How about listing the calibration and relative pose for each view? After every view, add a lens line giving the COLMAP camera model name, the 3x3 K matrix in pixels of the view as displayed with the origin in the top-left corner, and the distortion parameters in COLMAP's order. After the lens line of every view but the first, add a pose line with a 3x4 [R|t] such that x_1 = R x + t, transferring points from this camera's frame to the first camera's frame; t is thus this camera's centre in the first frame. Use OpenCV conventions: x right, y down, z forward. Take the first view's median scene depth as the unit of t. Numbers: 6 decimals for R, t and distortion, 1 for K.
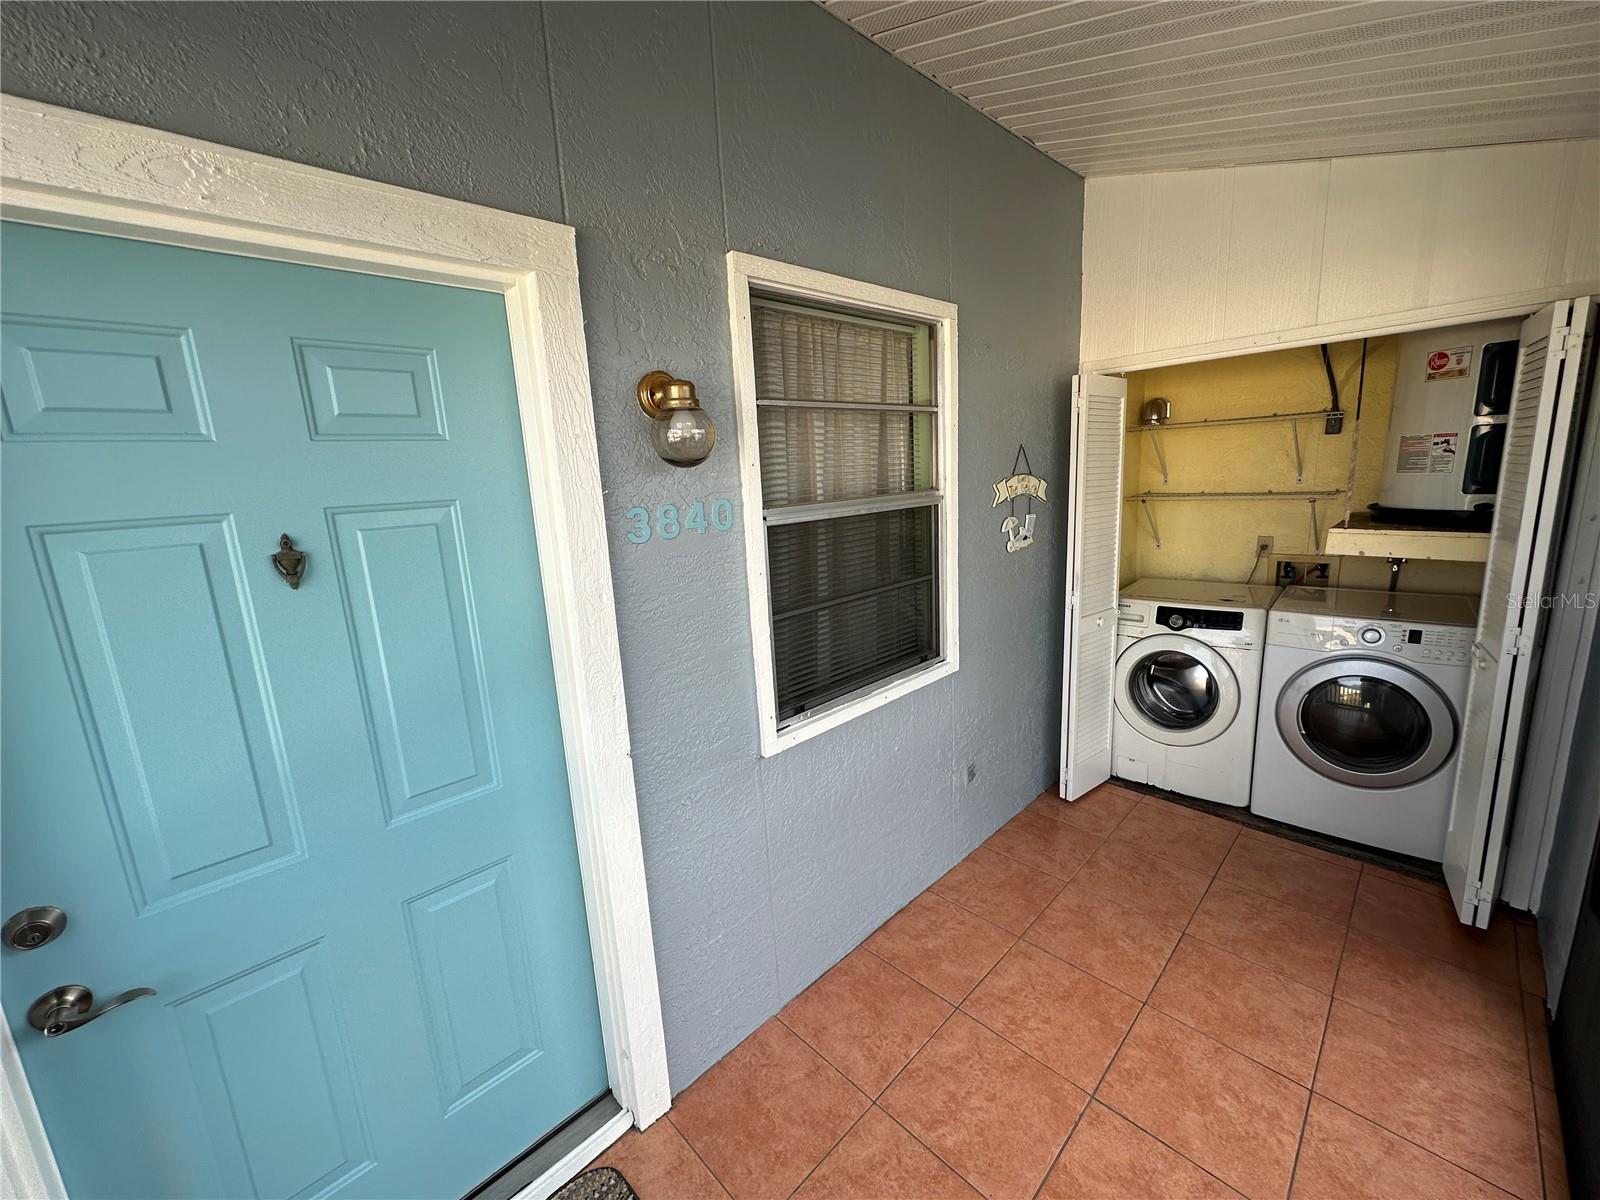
lens RADIAL K [[637.4, 0, 799.1], [0, 637.4, 597.2], [0, 0, 1]] dist [-0.002016, 0.000497]
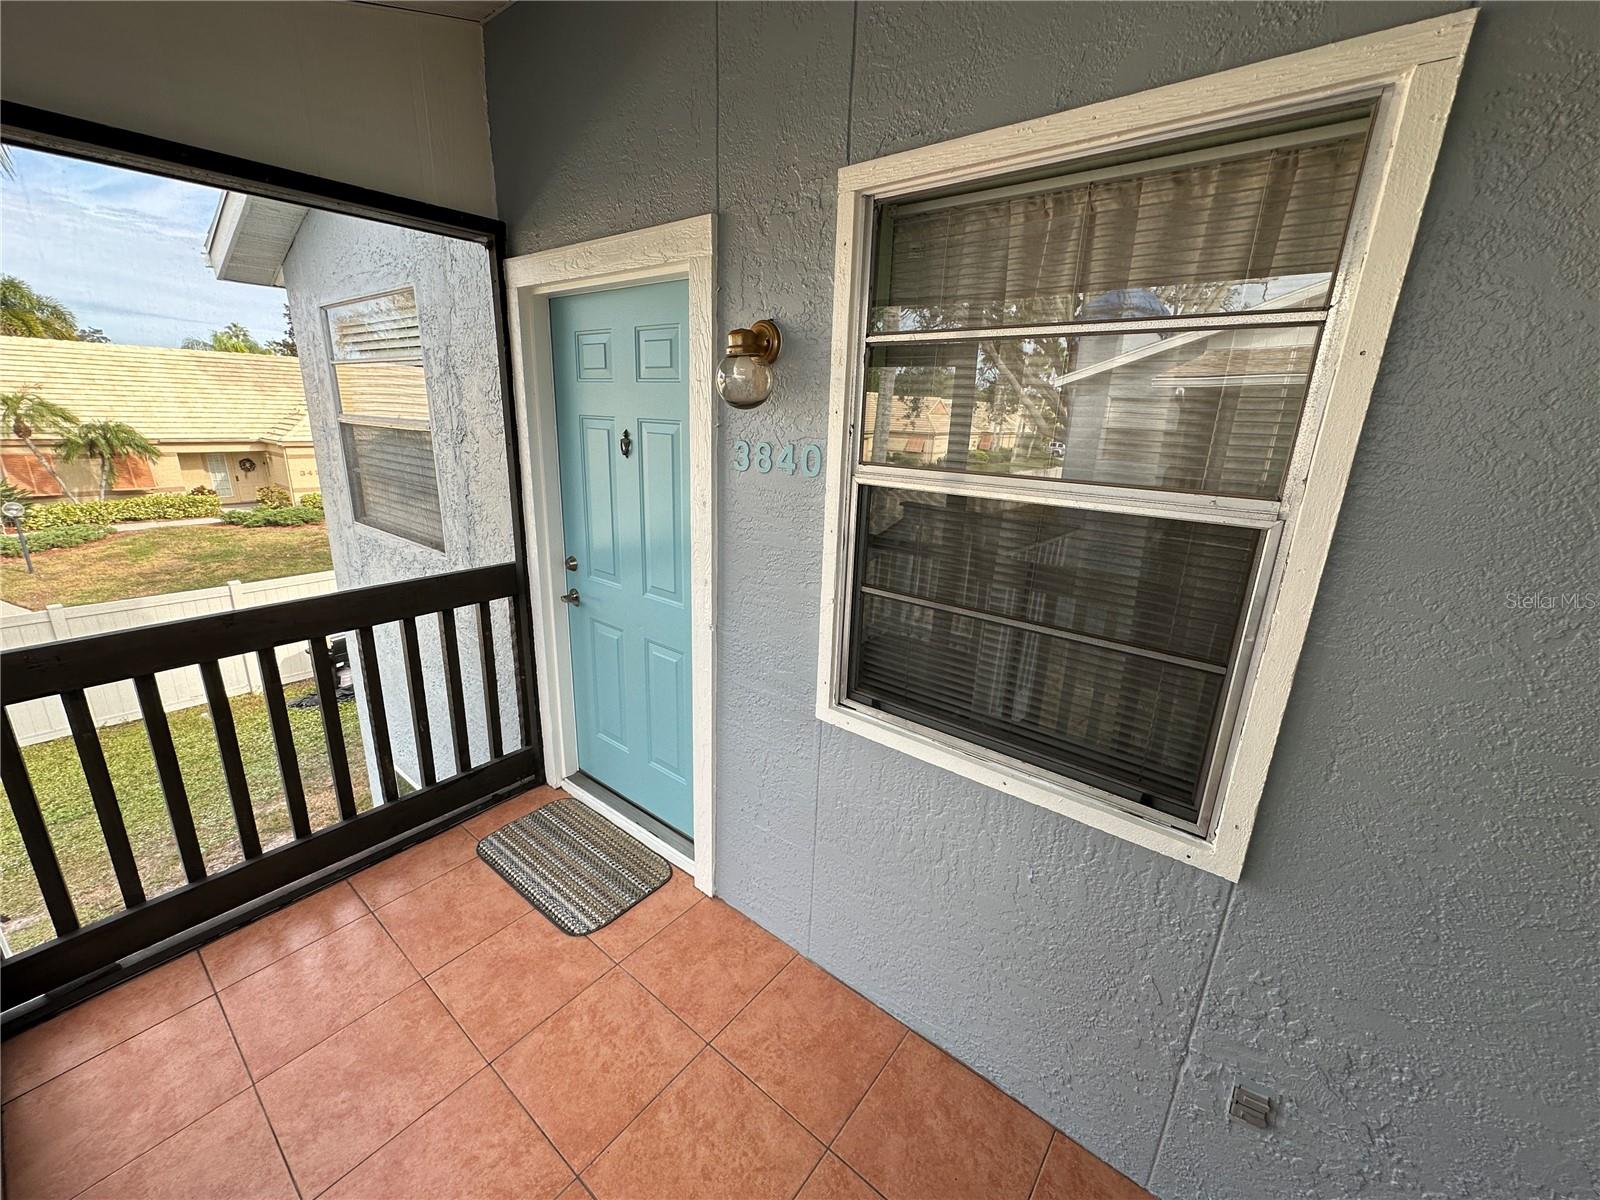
lens RADIAL K [[637.4, 0, 799.1], [0, 637.4, 597.2], [0, 0, 1]] dist [-0.002016, 0.000497]
pose [[0.116858, 0.331763, -0.936097, 0.902088], [-0.230807, 0.925820, 0.299308, -0.231745], [0.965957, 0.181081, 0.184763, 0.857836]]
